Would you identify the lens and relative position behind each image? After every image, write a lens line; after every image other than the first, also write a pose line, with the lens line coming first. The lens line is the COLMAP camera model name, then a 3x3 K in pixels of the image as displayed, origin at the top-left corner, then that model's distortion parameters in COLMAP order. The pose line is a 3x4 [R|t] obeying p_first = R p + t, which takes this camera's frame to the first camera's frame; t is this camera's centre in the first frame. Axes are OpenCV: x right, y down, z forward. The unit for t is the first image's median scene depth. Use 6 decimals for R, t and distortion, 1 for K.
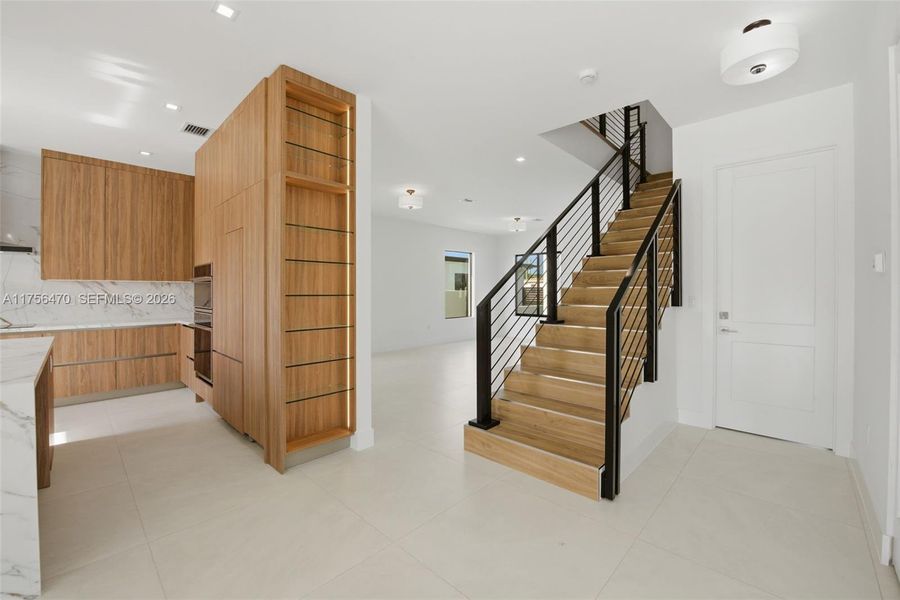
lens RADIAL K [[370.8, 0, 446.3], [0, 370.8, 291.1], [0, 0, 1]] dist [-0.013681, -0.000720]
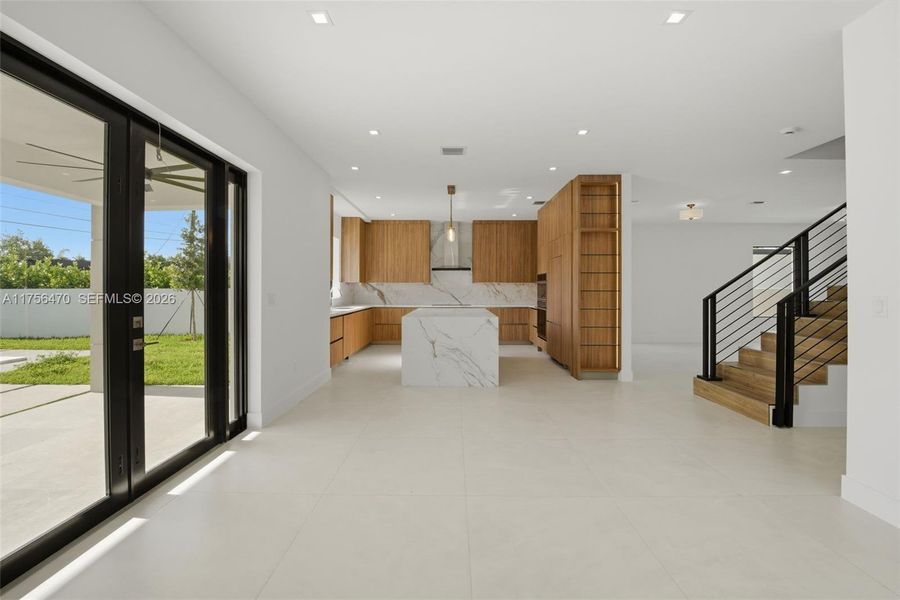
lens RADIAL K [[370.8, 0, 448.6], [0, 370.8, 291.1], [0, 0, 1]] dist [-0.013681, -0.000720]
pose [[0.688393, 0.005913, -0.725313, 0.436299], [-0.000165, 0.999968, 0.007995, -0.002735], [0.725337, -0.005384, 0.688372, -0.743363]]
